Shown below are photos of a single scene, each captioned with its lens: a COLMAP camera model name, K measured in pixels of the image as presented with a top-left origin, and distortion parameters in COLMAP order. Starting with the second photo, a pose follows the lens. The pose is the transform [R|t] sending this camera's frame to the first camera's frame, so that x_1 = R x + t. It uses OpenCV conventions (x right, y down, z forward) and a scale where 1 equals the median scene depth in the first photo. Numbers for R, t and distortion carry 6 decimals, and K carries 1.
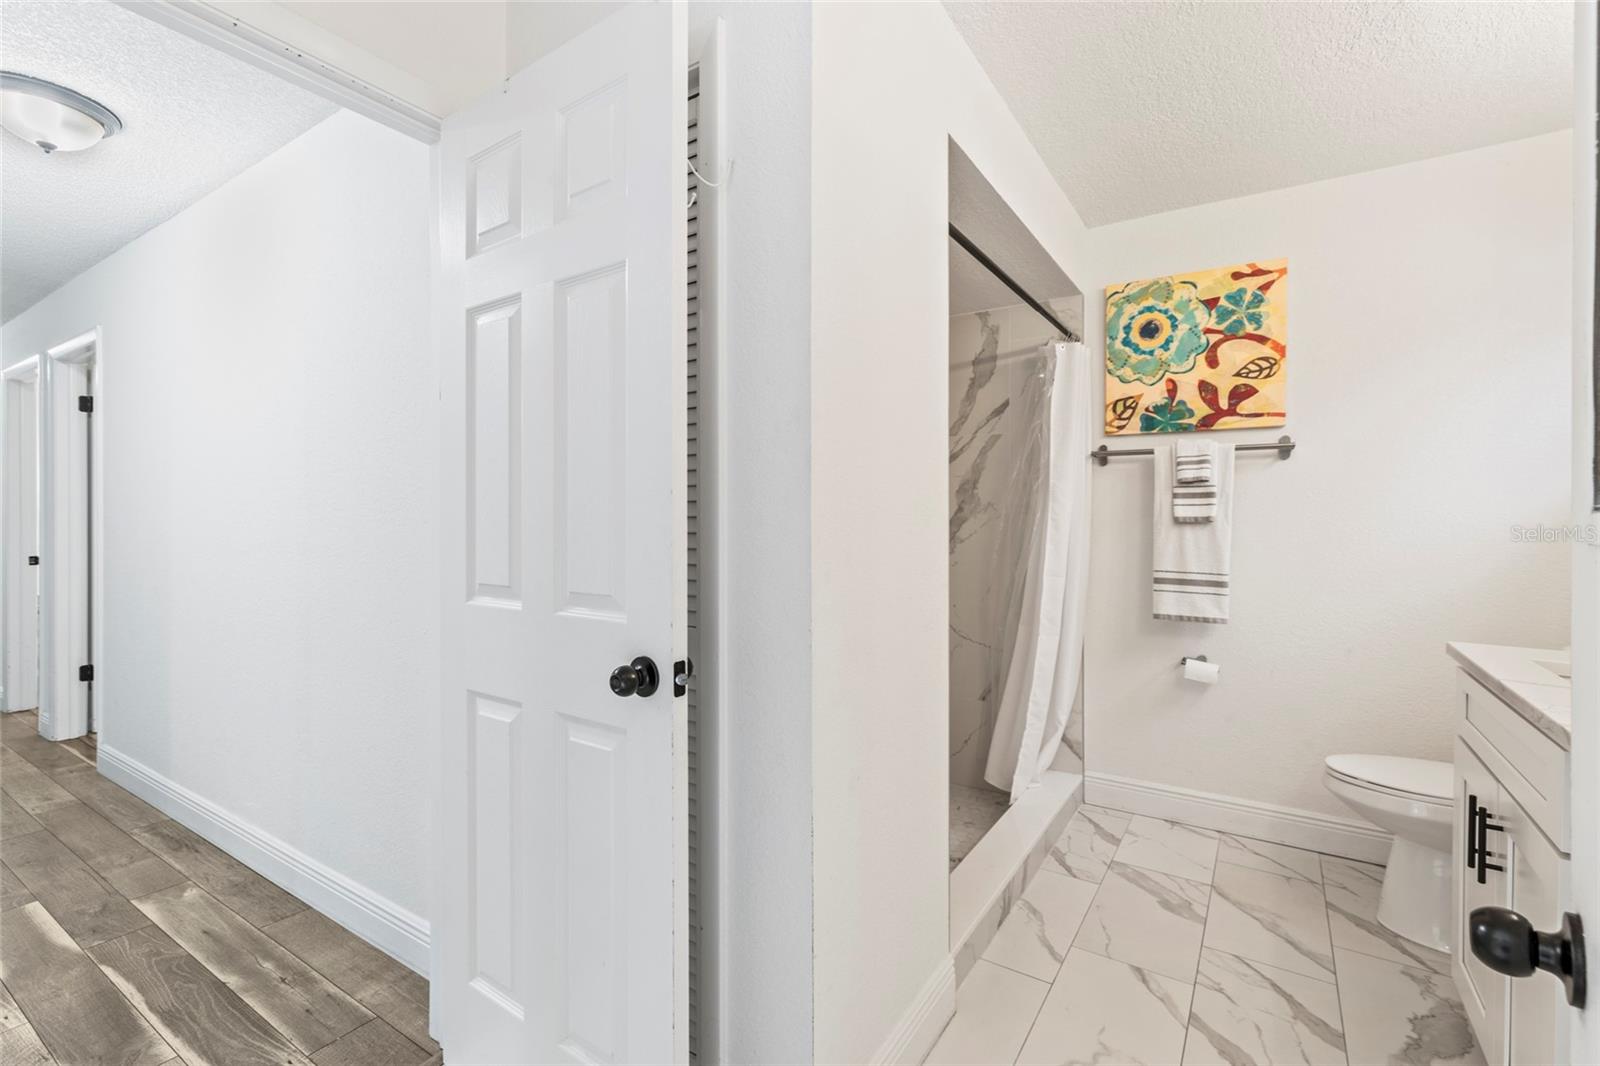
lens RADIAL K [[718.0, 0, 807.0], [0, 718.0, 532.5], [0, 0, 1]] dist [0.006157, 0.000506]
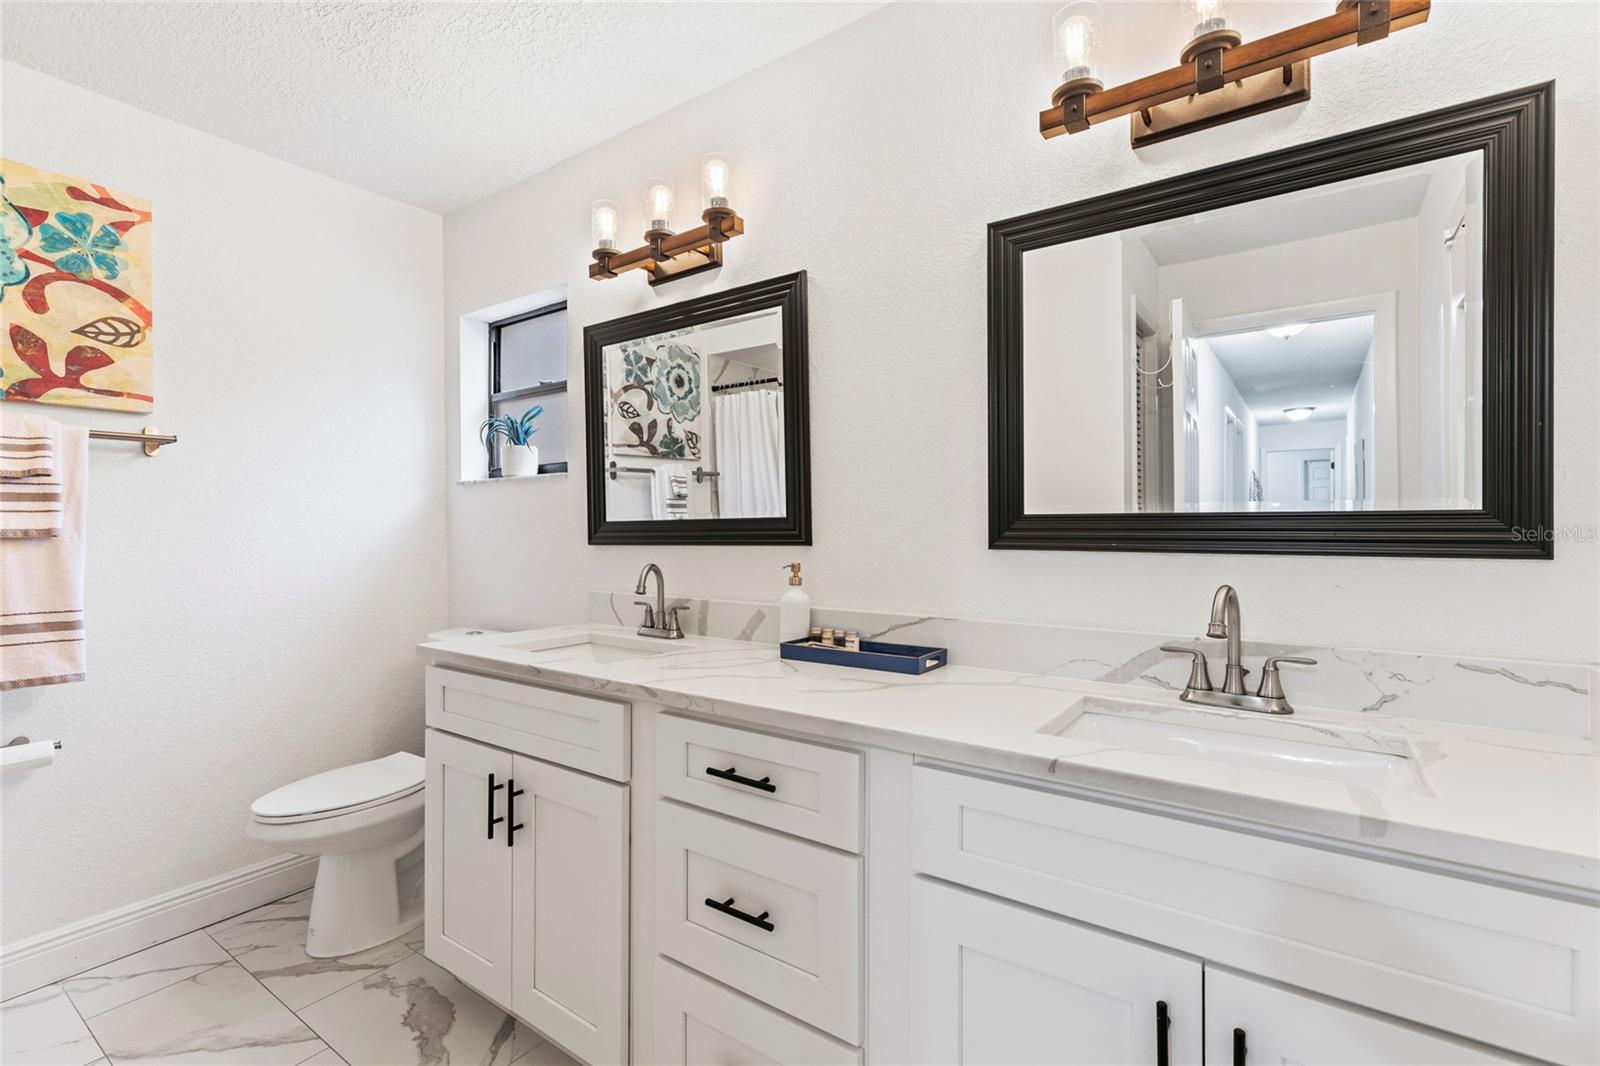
lens RADIAL K [[718.0, 0, 799.6], [0, 718.0, 532.9], [0, 0, 1]] dist [0.006157, 0.000506]
pose [[0.043360, -0.011287, 0.998996, -0.097048], [0.029274, 0.999521, 0.010022, -0.004506], [-0.998631, 0.028810, 0.043670, 0.259203]]
